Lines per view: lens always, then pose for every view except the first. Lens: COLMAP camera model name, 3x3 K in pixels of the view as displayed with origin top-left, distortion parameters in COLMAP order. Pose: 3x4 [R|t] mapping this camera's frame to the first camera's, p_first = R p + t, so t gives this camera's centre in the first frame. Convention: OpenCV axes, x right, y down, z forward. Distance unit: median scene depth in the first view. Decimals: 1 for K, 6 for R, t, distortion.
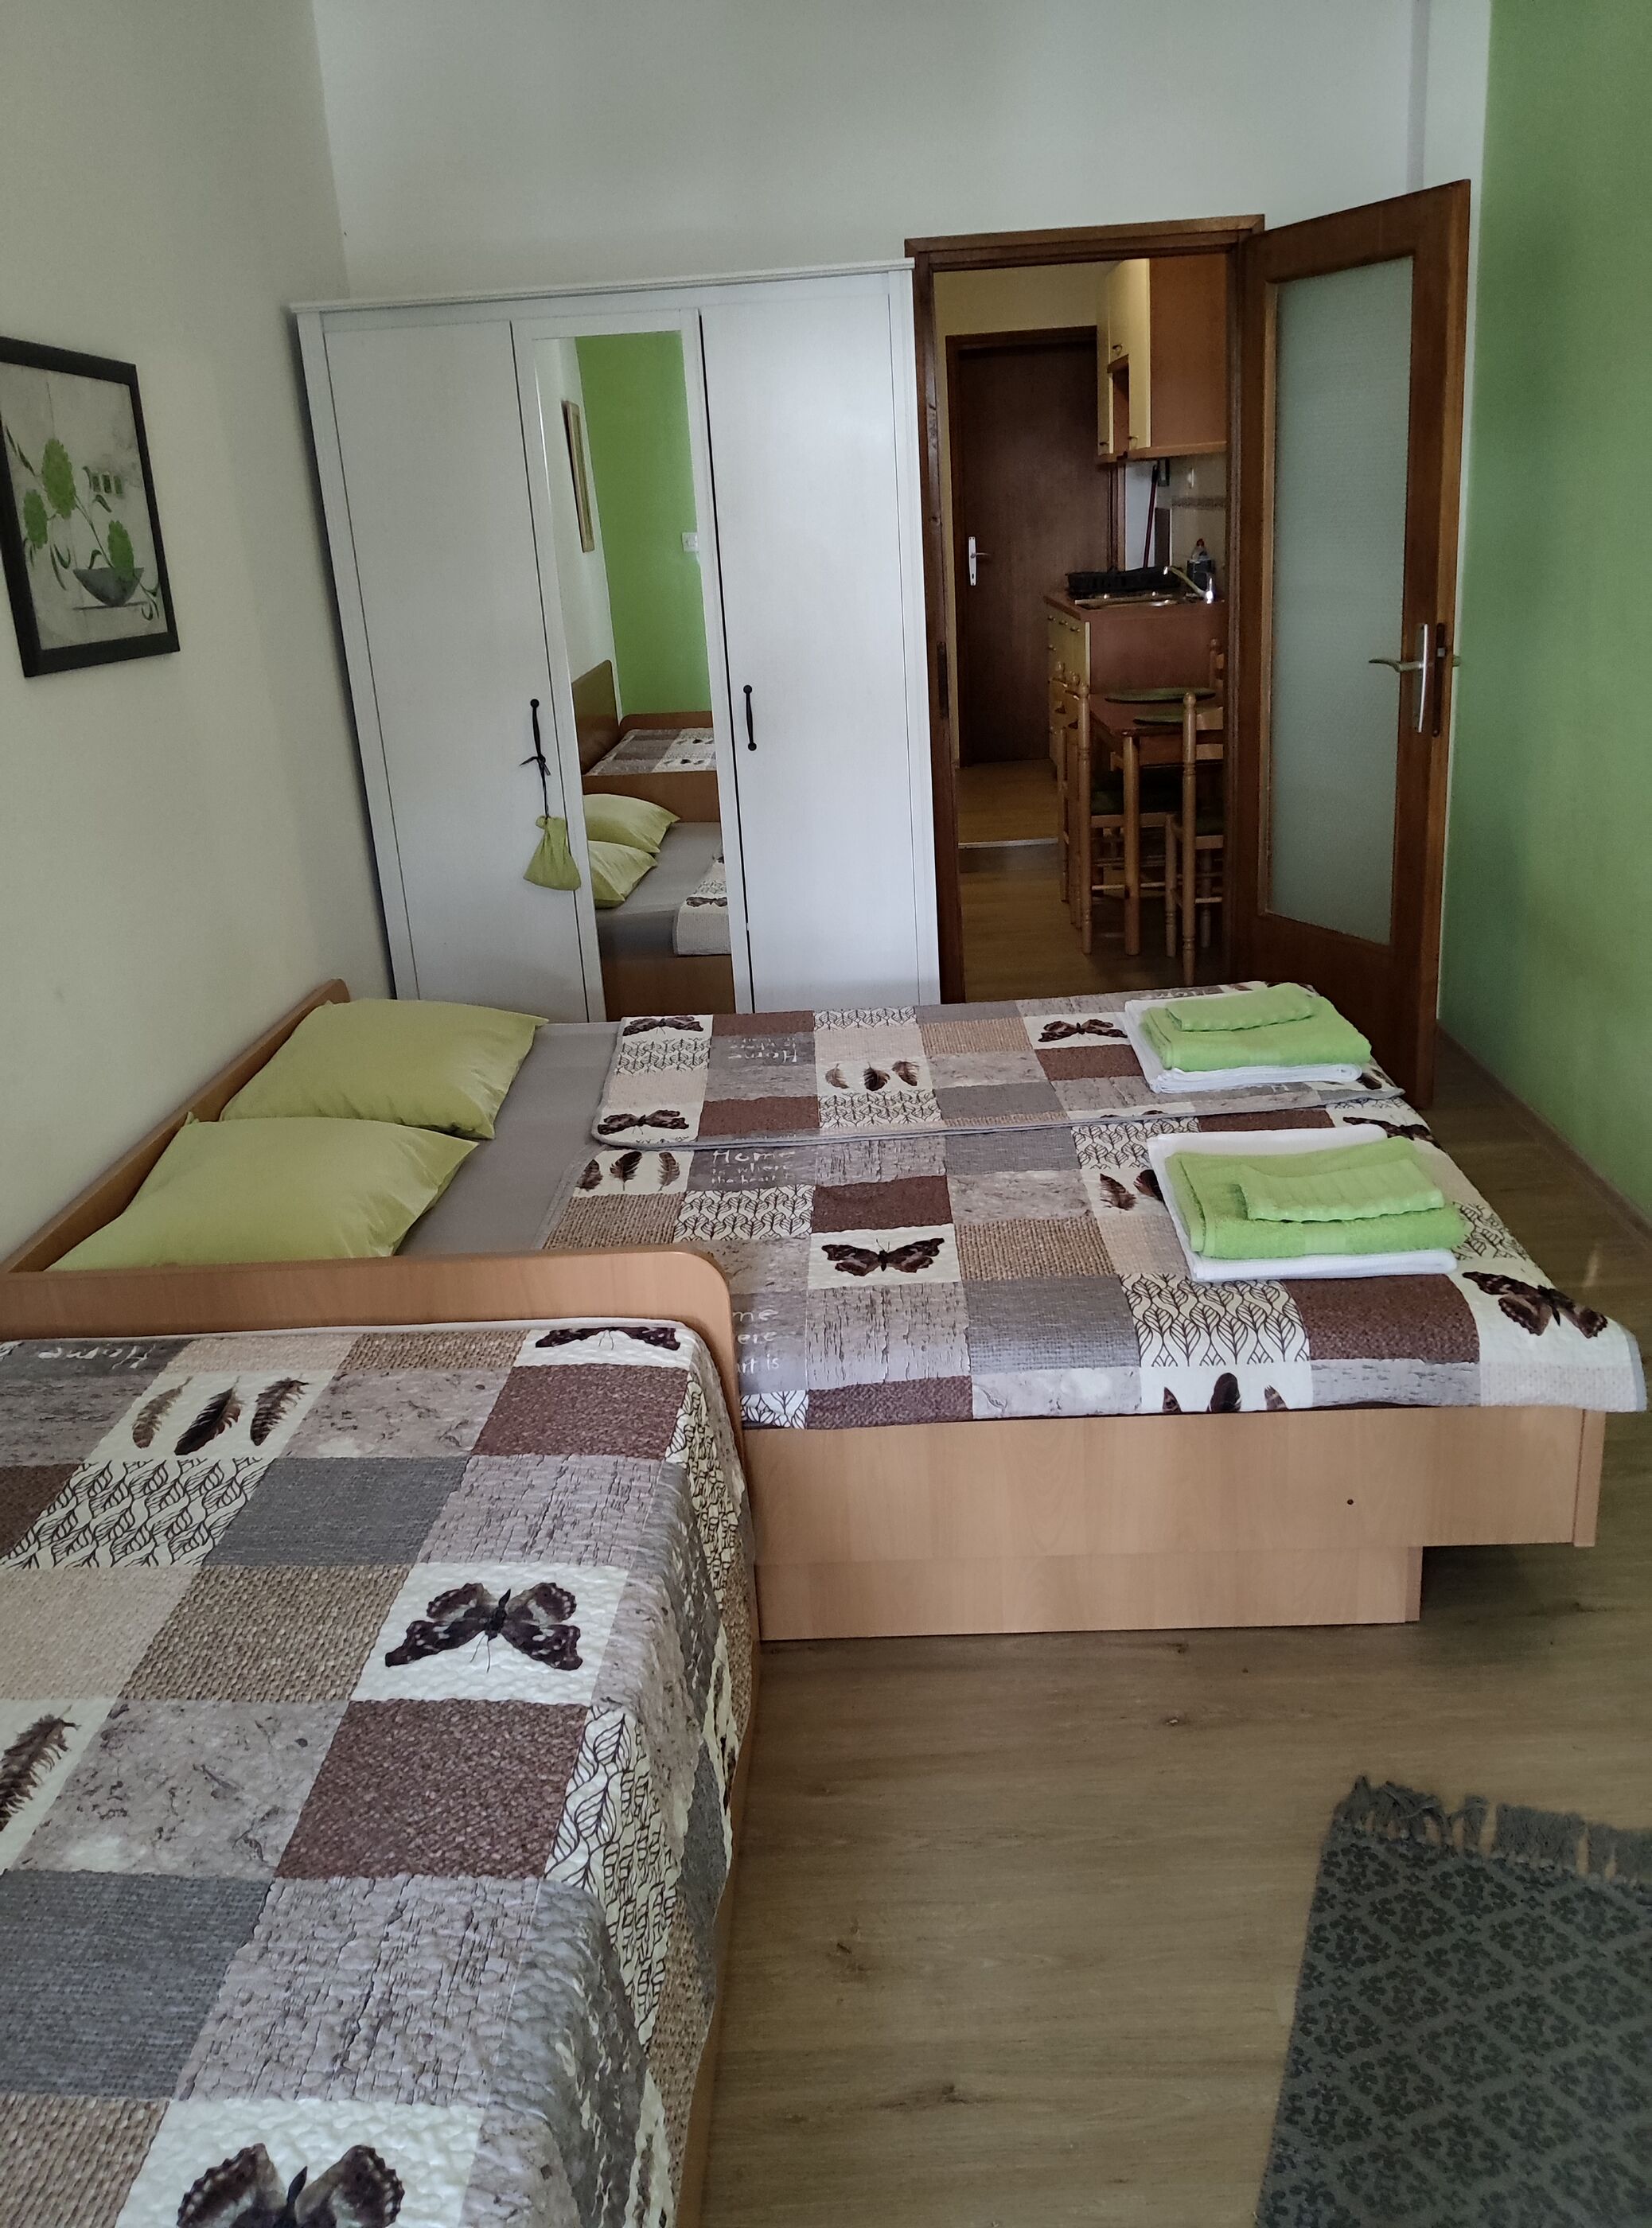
lens RADIAL K [[1795.7, 0, 832.5], [0, 1795.7, 1110.6], [0, 0, 1]] dist [0.114083, -0.214808]
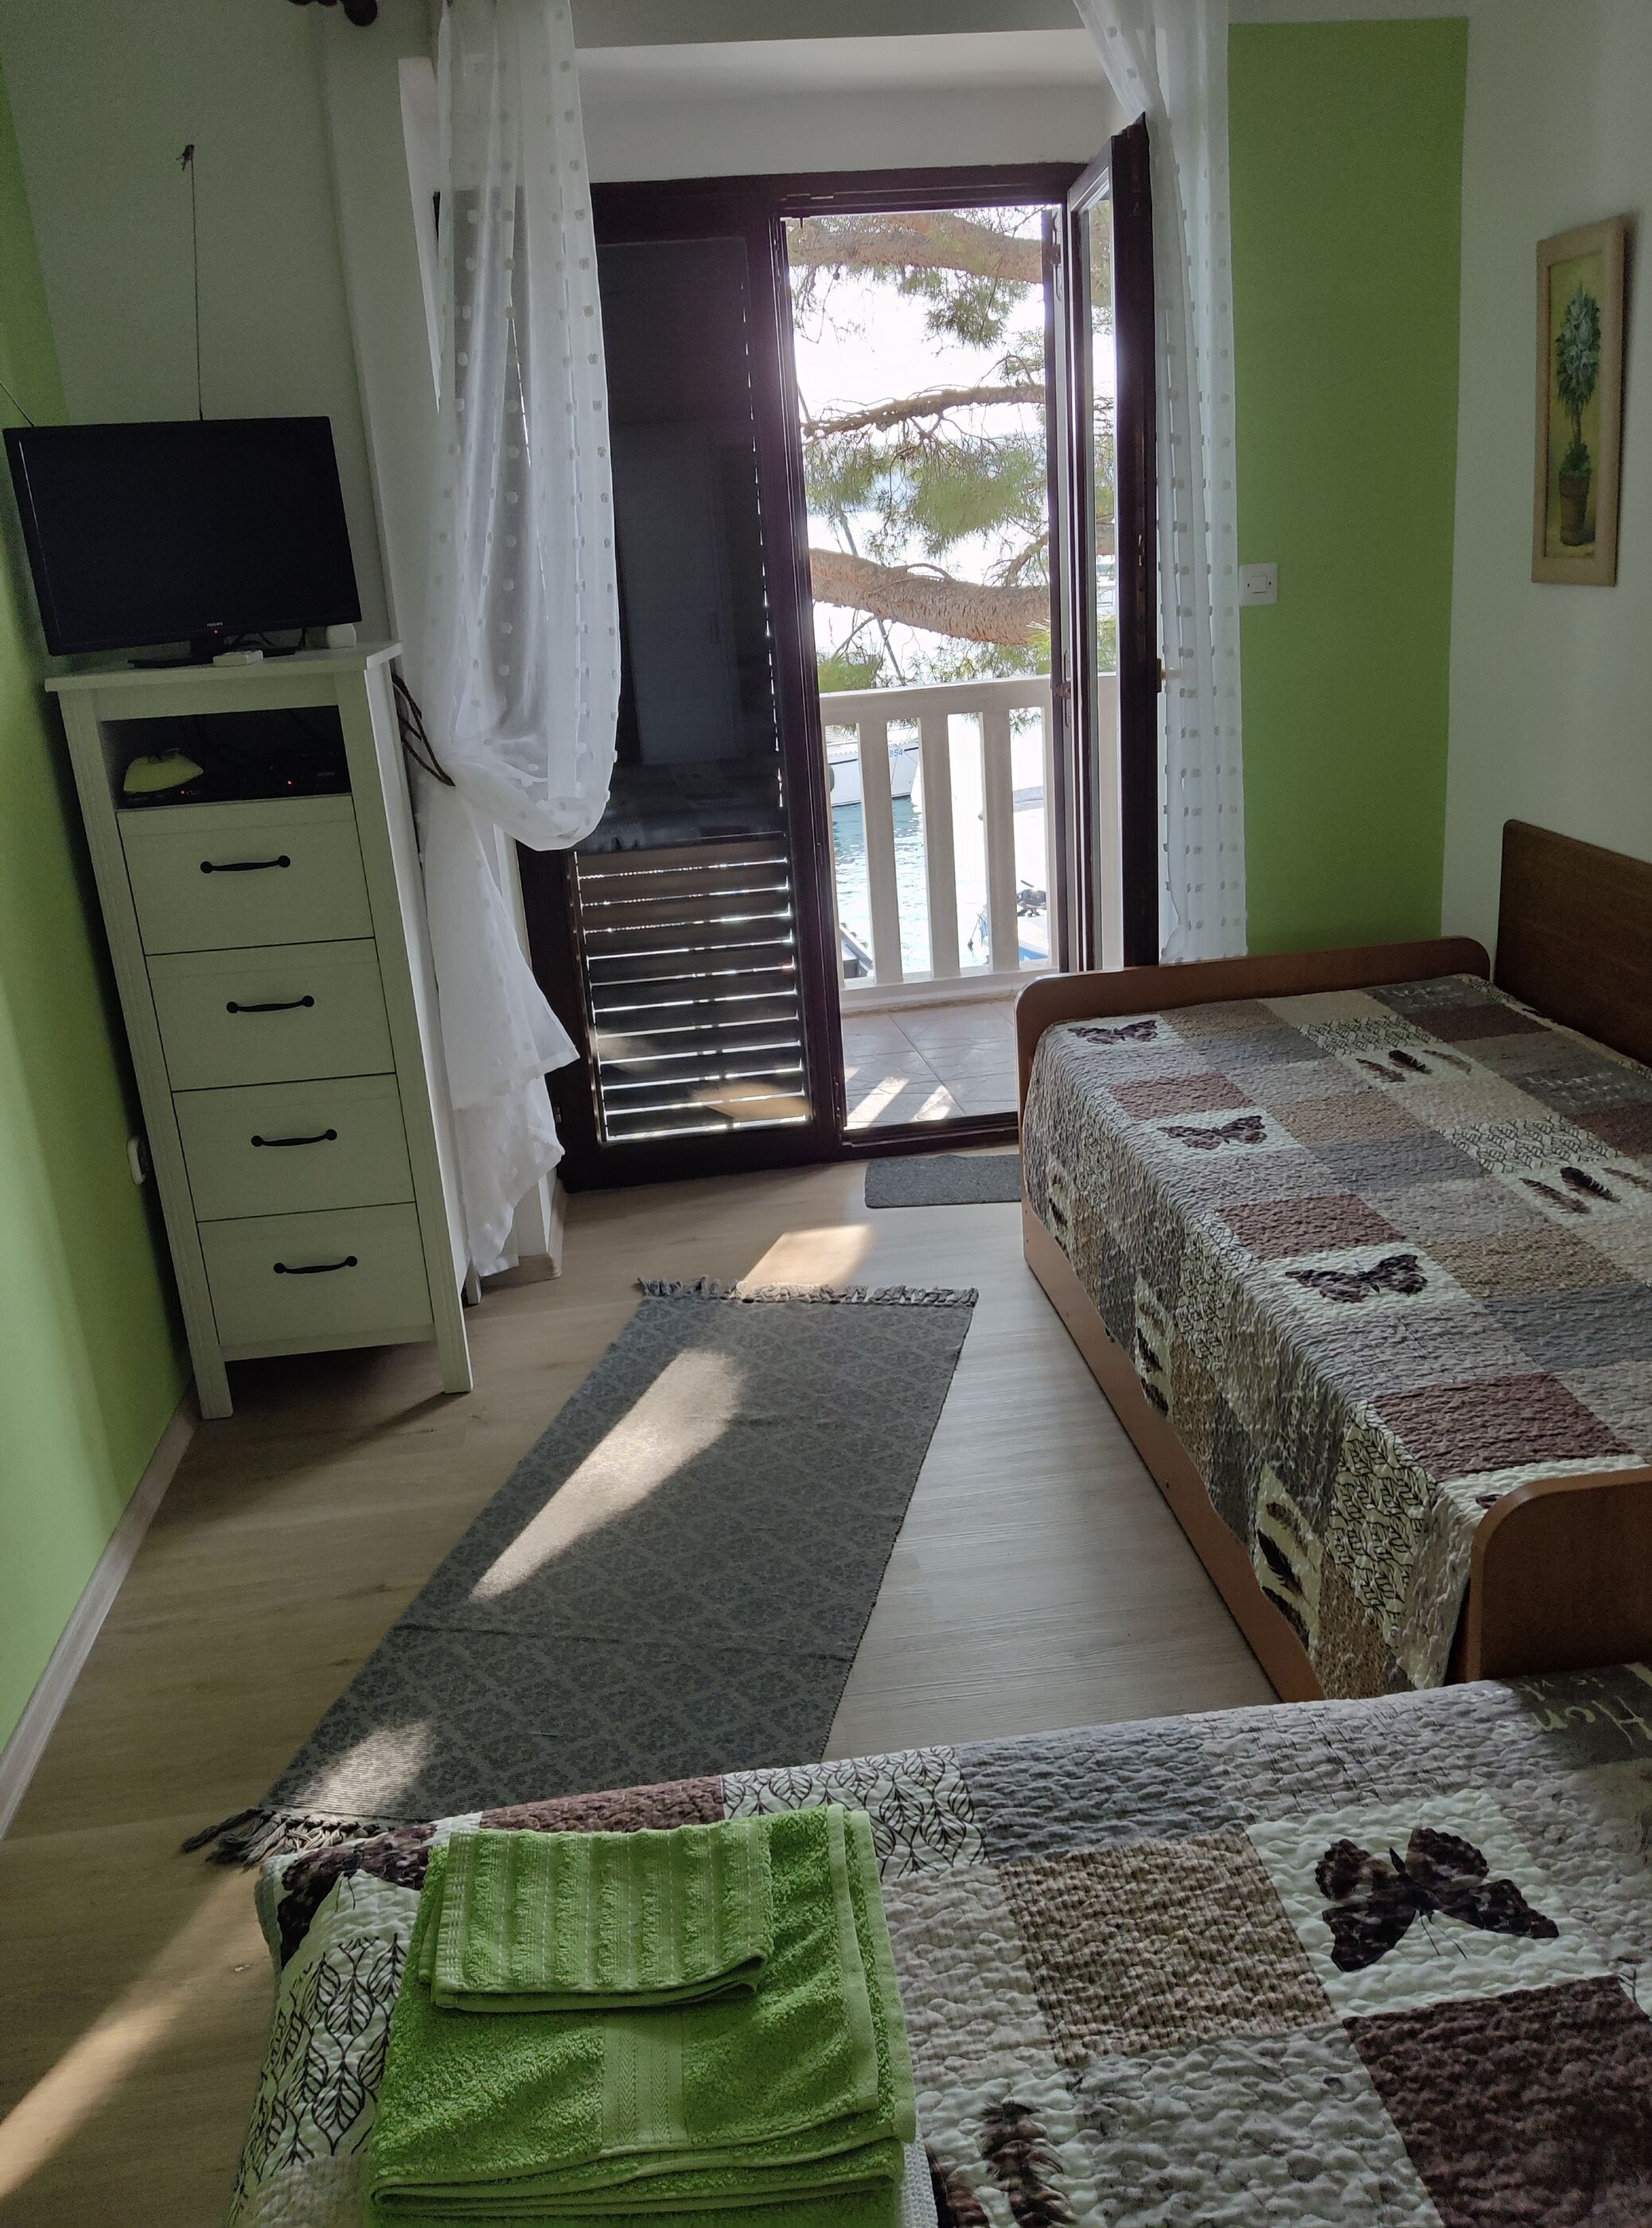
lens RADIAL K [[1795.7, 0, 832.5], [0, 1795.7, 1110.6], [0, 0, 1]] dist [0.114083, -0.214808]
pose [[-0.981588, 0.167136, -0.092472, 0.194416], [0.078240, 0.793450, 0.603585, -0.415650], [0.174253, 0.585237, -0.791918, 1.145359]]
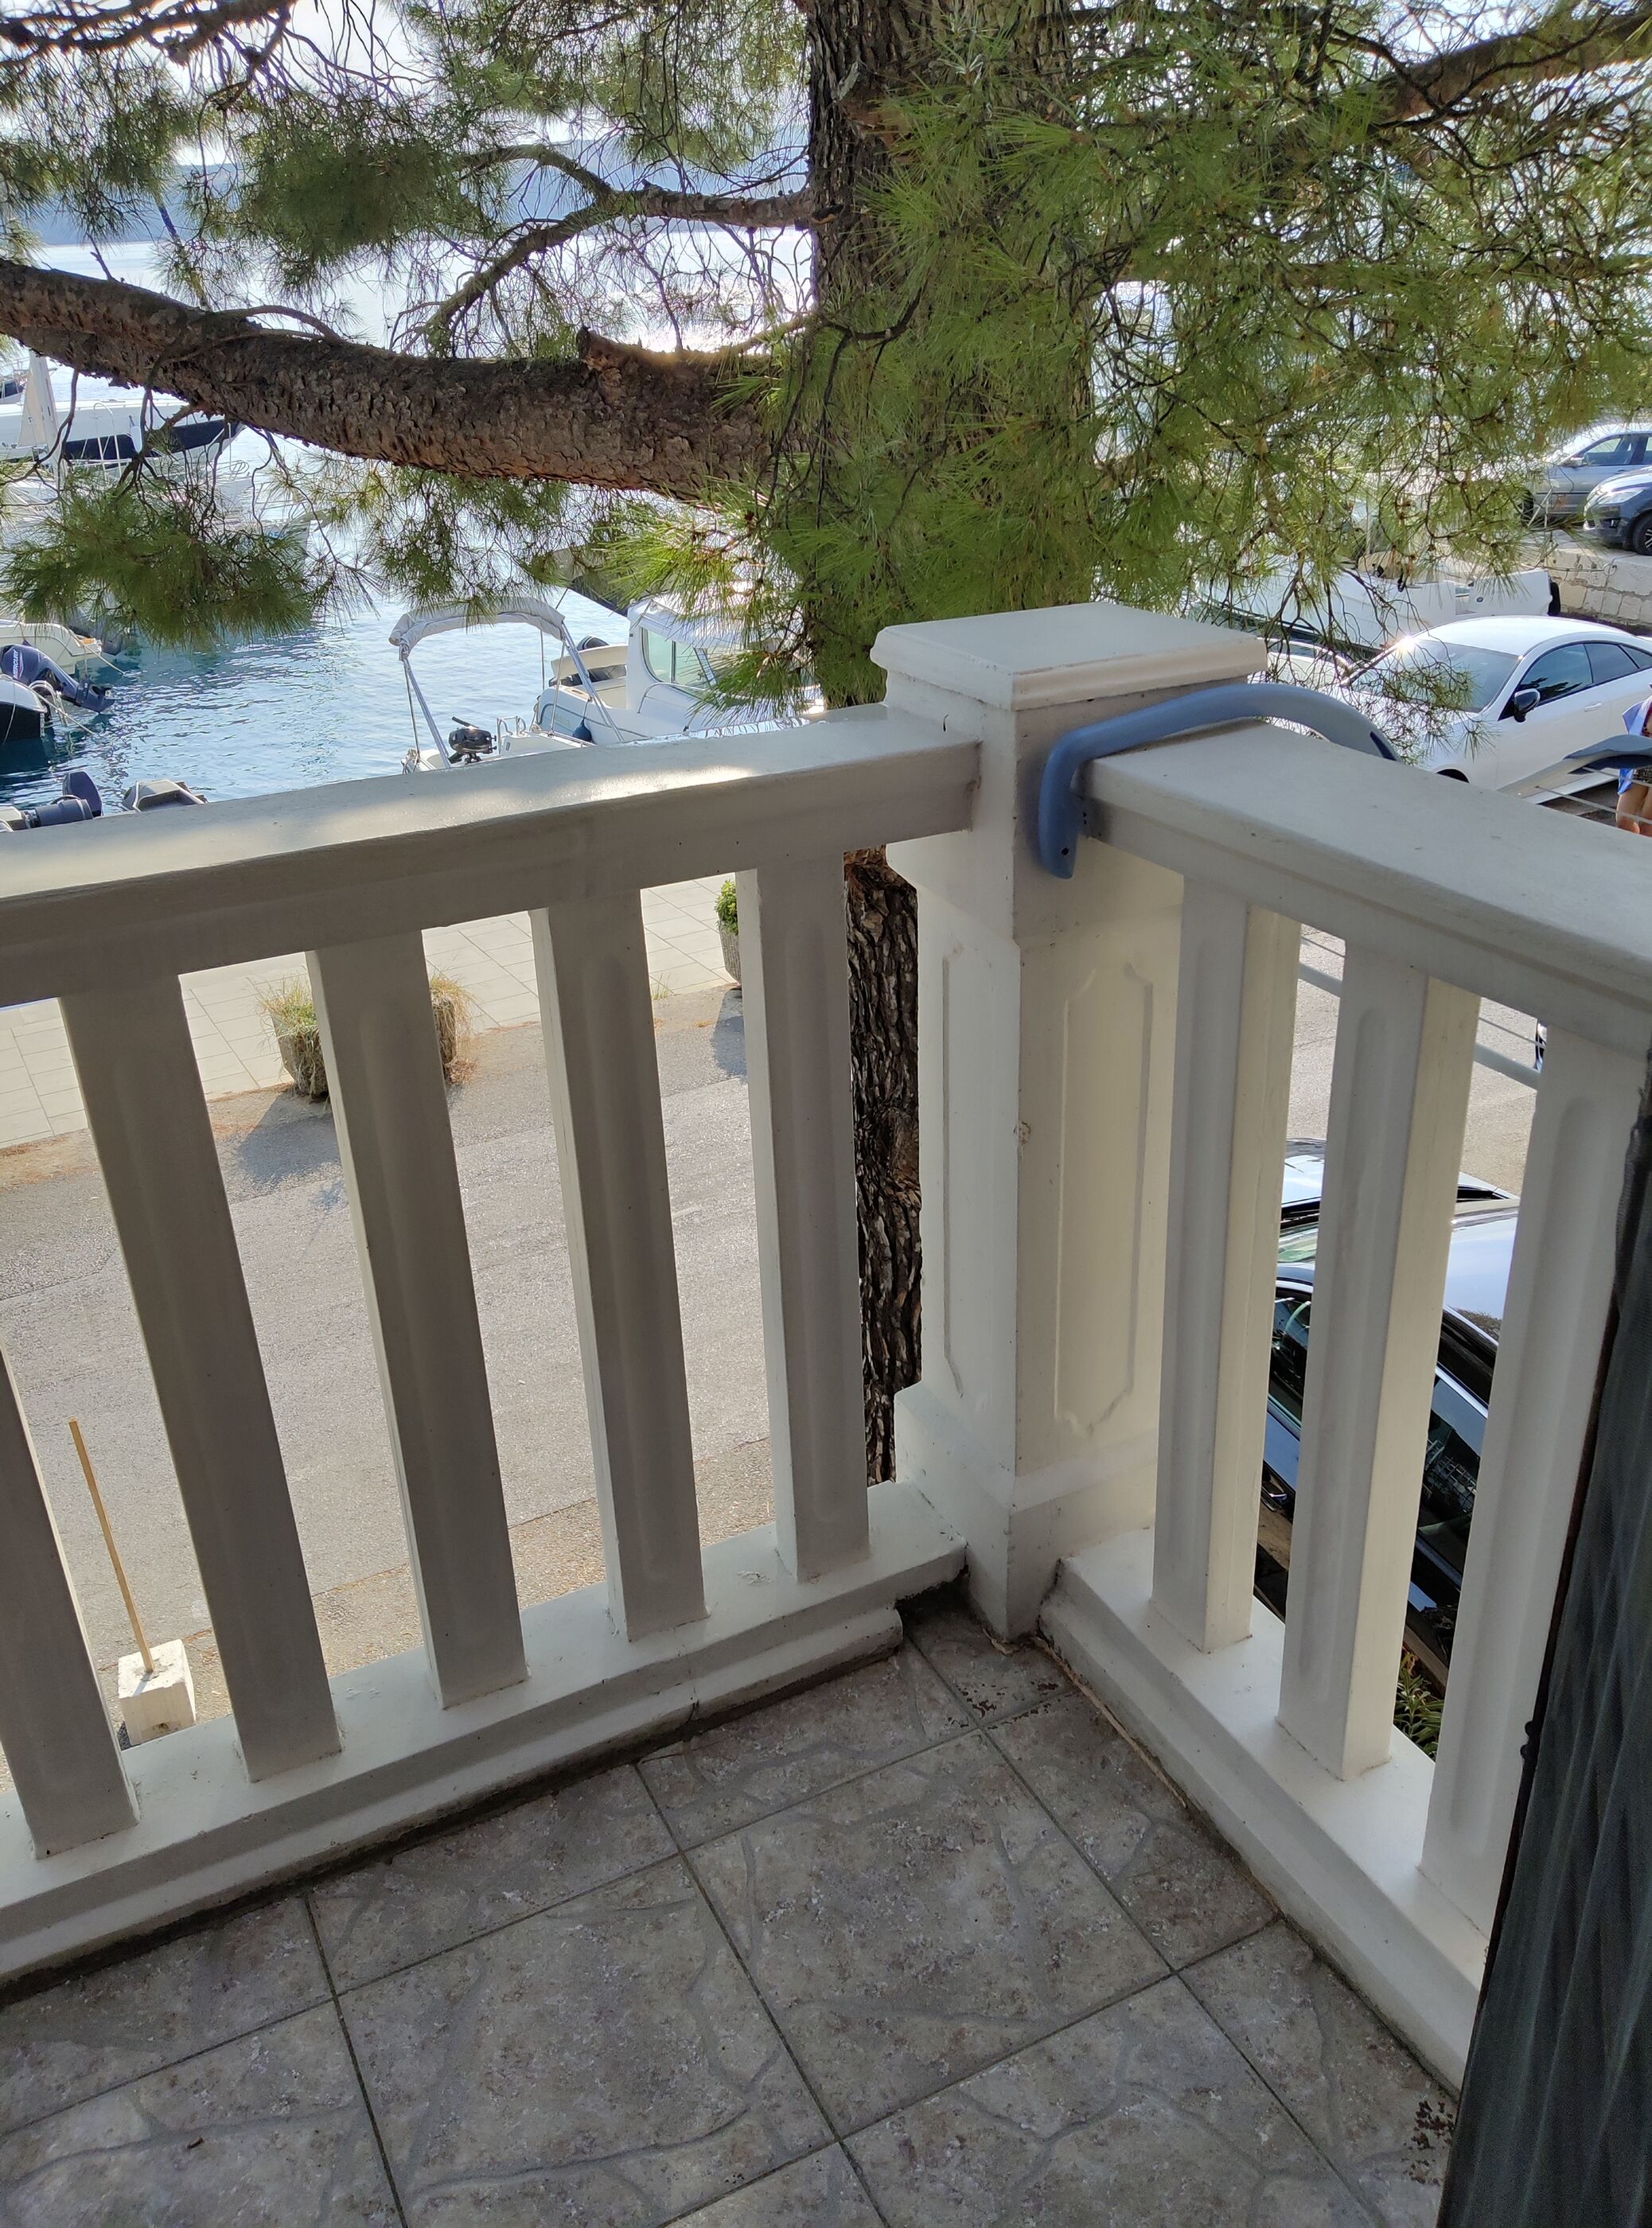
lens RADIAL K [[1795.7, 0, 832.5], [0, 1795.7, 1110.6], [0, 0, 1]] dist [0.114083, -0.214808]
pose [[-0.894383, 0.275113, -0.352692, -0.109221], [-0.055869, 0.713606, 0.698316, 0.142566], [0.443799, 0.644266, -0.622867, -0.313036]]
